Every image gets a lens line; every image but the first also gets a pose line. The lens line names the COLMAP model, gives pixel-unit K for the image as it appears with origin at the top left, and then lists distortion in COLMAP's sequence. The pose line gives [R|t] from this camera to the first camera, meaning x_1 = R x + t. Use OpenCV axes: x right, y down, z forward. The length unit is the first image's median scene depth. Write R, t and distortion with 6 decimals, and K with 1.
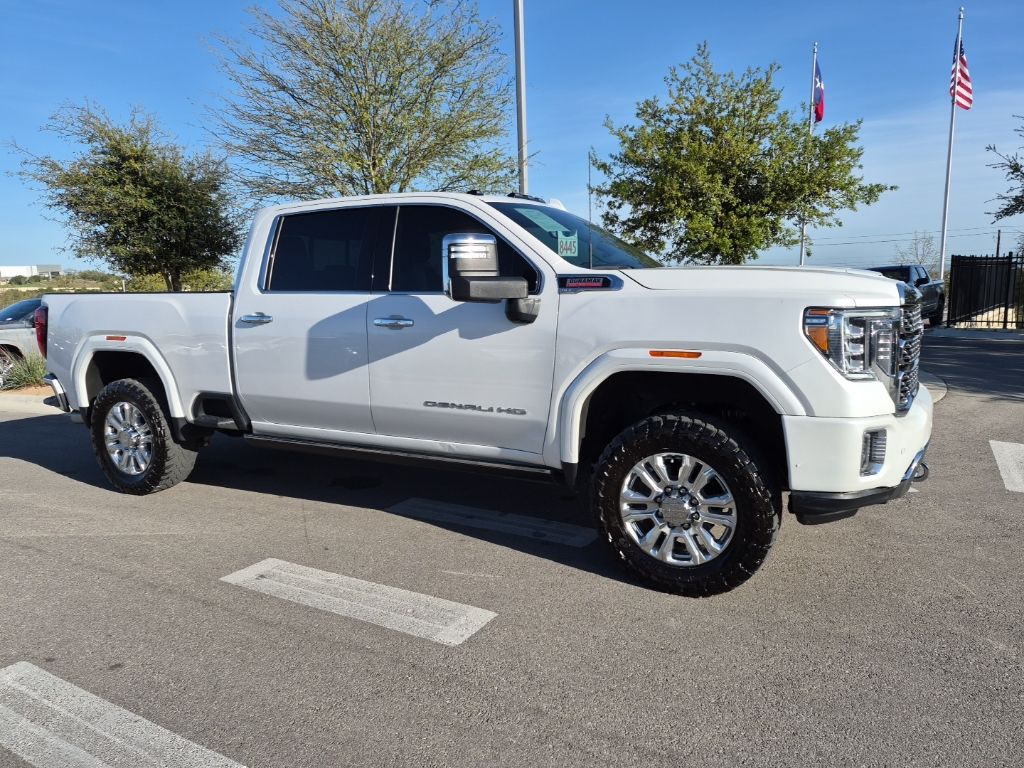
lens RADIAL K [[695.8, 0, 515.1], [0, 695.8, 385.7], [0, 0, 1]] dist [0.049240, -0.030547]
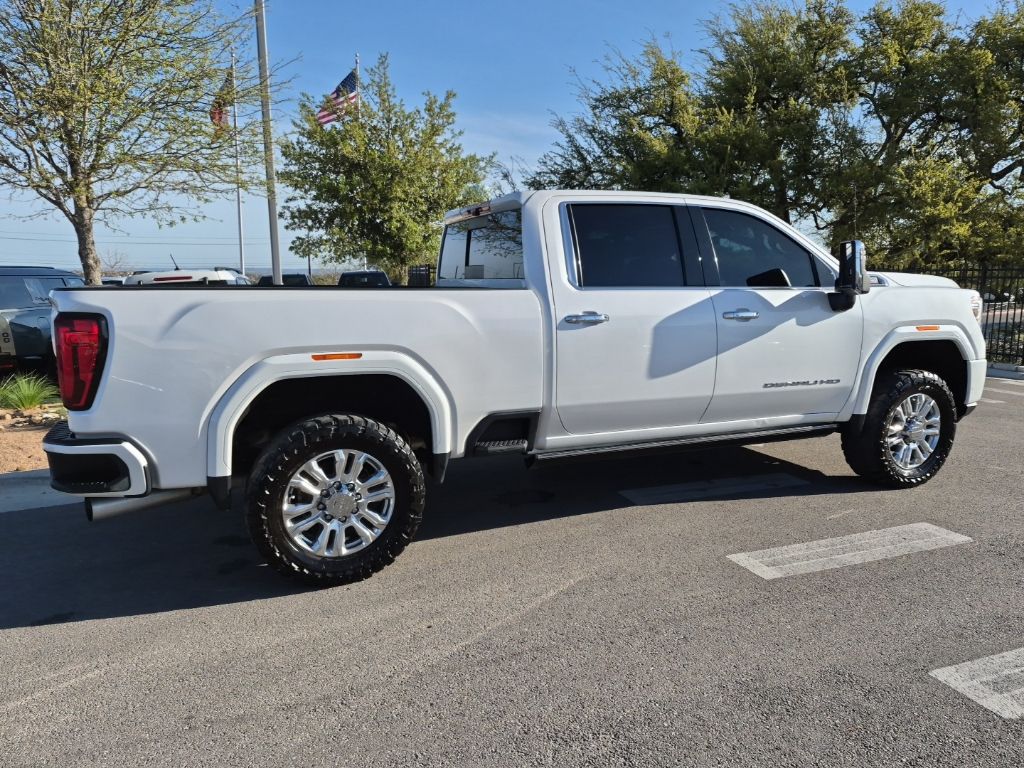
lens RADIAL K [[695.8, 0, 493.5], [0, 695.8, 393.9], [0, 0, 1]] dist [0.049240, -0.030547]
pose [[0.638949, -0.109994, 0.761345, -1.246726], [0.103045, 0.993043, 0.056989, -0.069777], [-0.762316, 0.042040, 0.645838, 0.583160]]
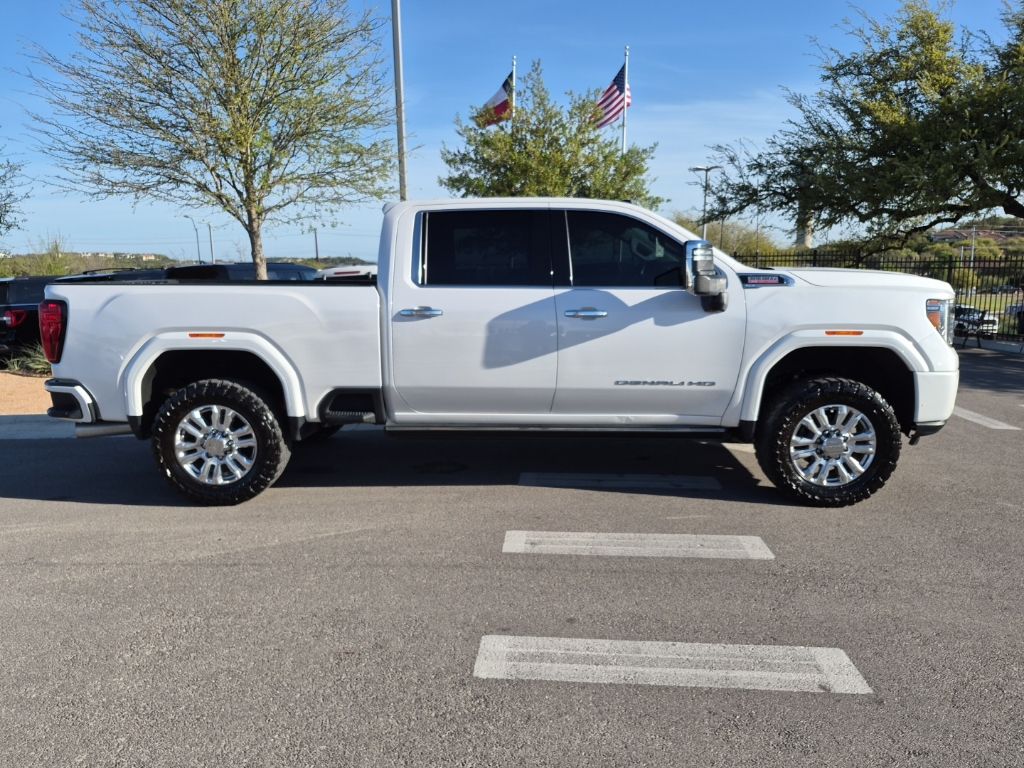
lens RADIAL K [[695.8, 0, 501.0], [0, 695.8, 390.1], [0, 0, 1]] dist [0.049240, -0.030547]
pose [[0.900769, -0.061651, 0.429901, -0.785716], [0.051088, 0.998042, 0.036083, -0.013841], [-0.431284, -0.010540, 0.902155, 0.026208]]
